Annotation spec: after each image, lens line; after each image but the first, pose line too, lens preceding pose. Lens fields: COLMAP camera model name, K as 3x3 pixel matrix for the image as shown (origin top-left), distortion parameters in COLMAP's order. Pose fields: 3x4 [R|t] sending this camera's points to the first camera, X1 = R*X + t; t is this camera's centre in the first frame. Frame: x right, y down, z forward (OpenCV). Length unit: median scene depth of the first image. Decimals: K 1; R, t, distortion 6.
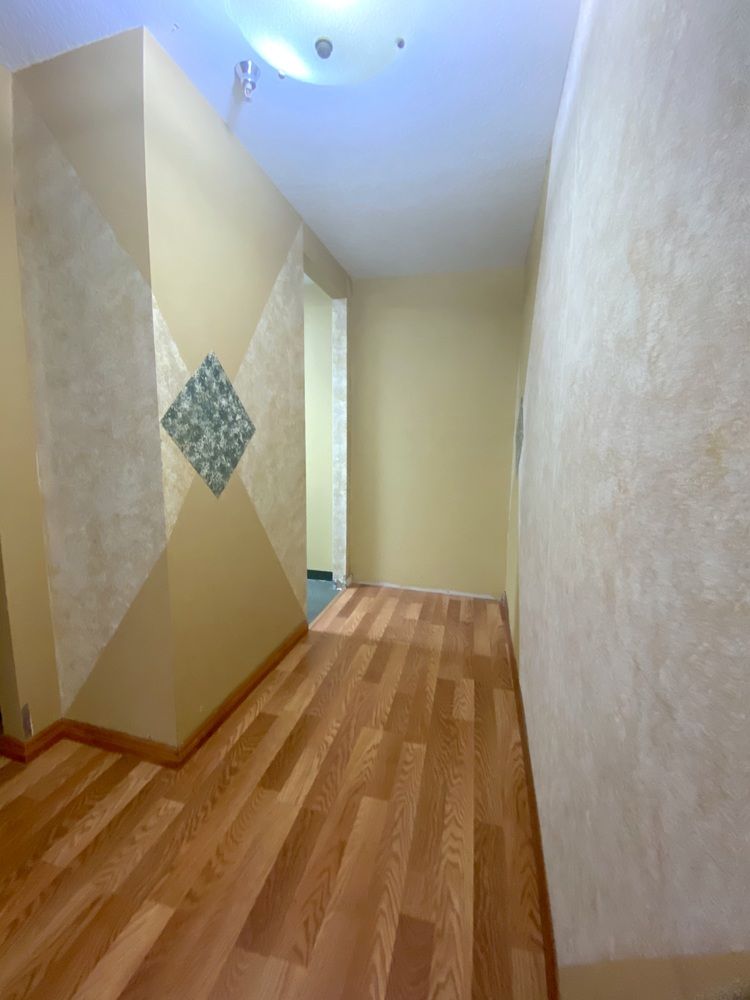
lens RADIAL K [[408.7, 0, 372.8], [0, 408.7, 496.1], [0, 0, 1]] dist [0.002473, -0.013952]
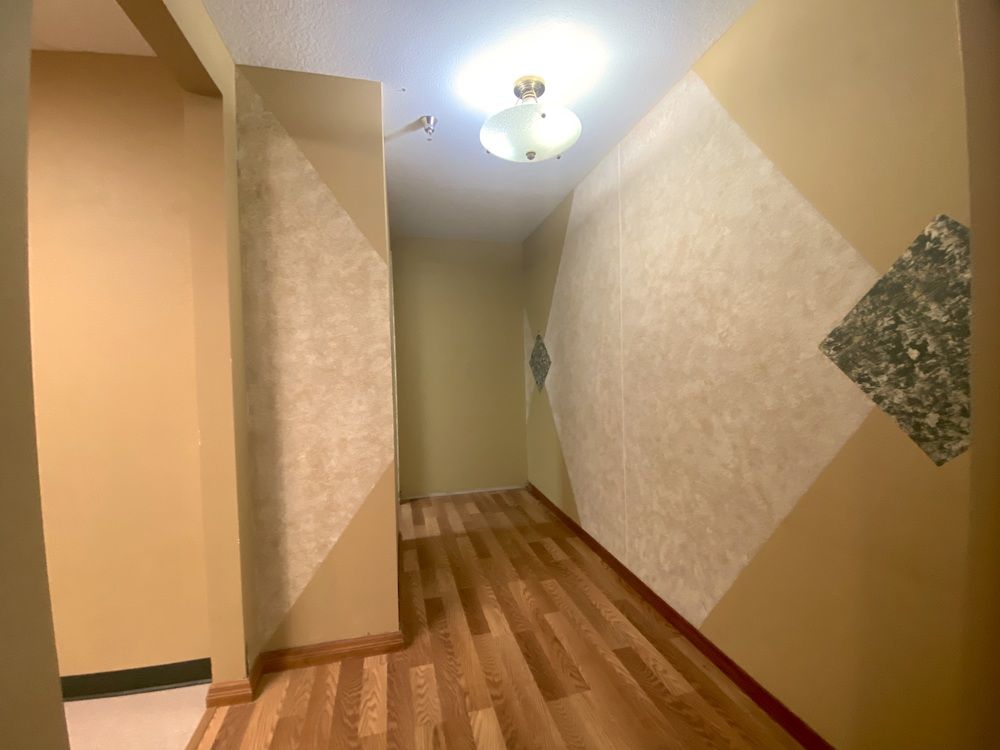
lens RADIAL K [[408.7, 0, 497.3], [0, 408.7, 374.9], [0, 0, 1]] dist [0.002473, -0.013952]
pose [[0.880925, -0.057087, 0.469799, -0.767737], [0.110075, 0.990189, -0.086080, 0.012274], [-0.460276, 0.127543, 0.878566, -0.279281]]
